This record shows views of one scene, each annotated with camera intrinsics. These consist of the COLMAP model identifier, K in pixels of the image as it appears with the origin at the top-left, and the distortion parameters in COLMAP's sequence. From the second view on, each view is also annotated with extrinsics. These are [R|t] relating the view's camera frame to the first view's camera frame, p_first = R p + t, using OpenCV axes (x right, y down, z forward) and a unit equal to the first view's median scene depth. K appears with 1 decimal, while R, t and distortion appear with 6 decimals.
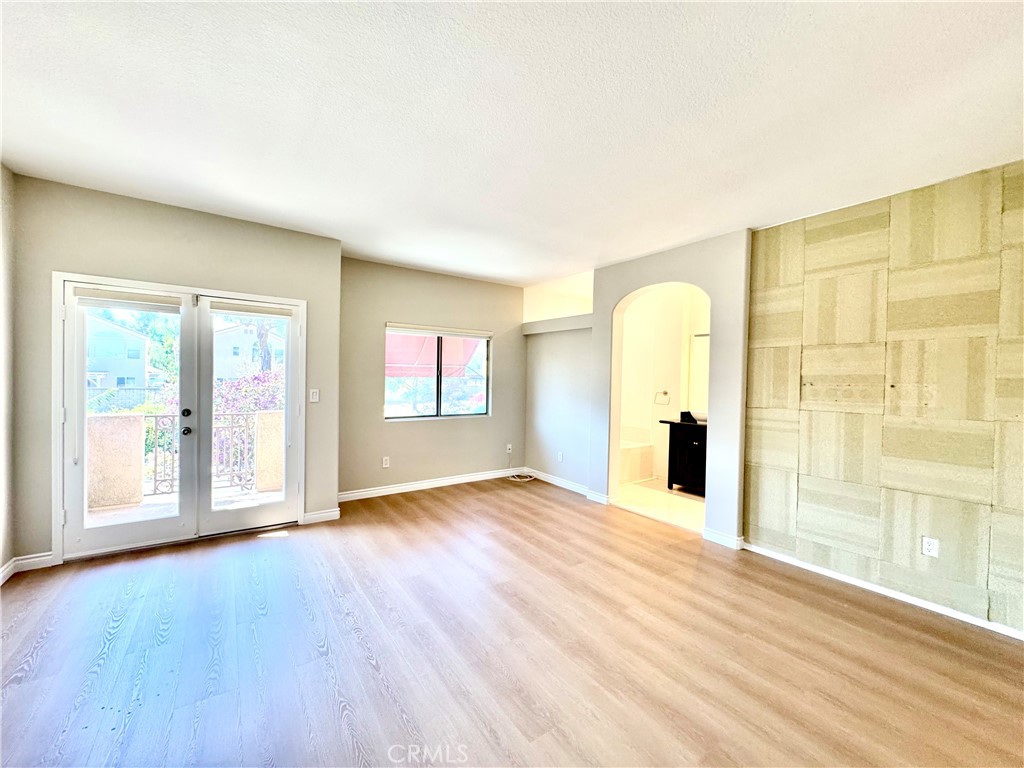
lens RADIAL K [[410.8, 0, 512.5], [0, 410.8, 382.3], [0, 0, 1]] dist [-0.008214, 0.000087]
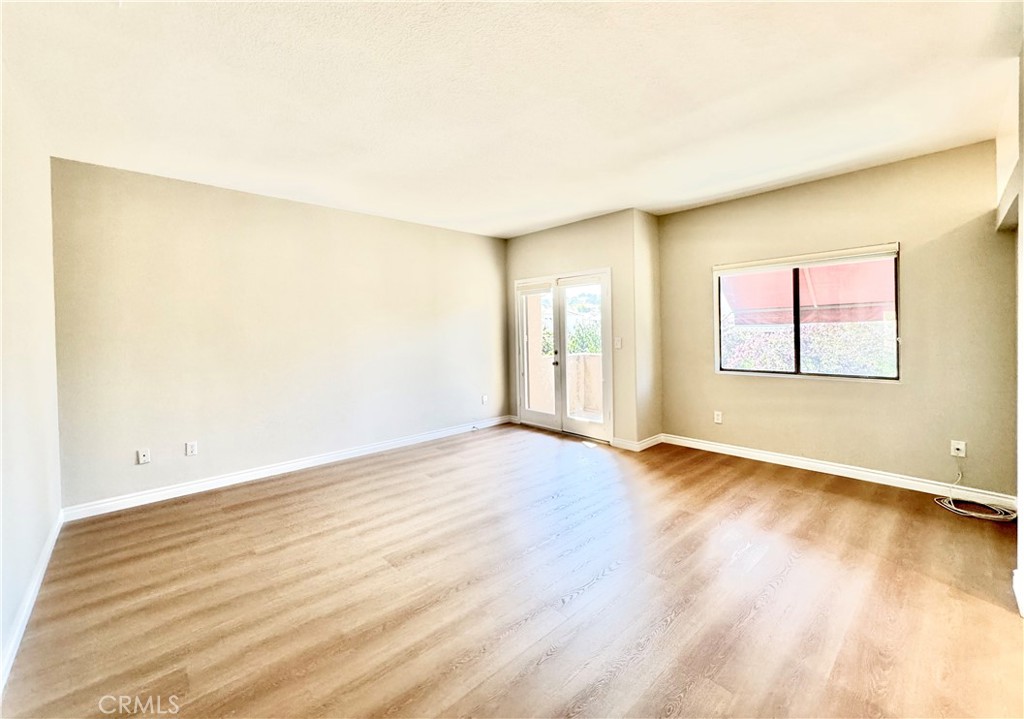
lens RADIAL K [[409.4, 0, 514.4], [0, 409.4, 336.3], [0, 0, 1]] dist [0.002178, 0.000288]
pose [[0.133061, -0.009658, -0.991061, 0.580221], [0.008980, 0.999923, -0.008539, 0.017303], [0.991067, -0.007764, 0.133138, 0.450308]]
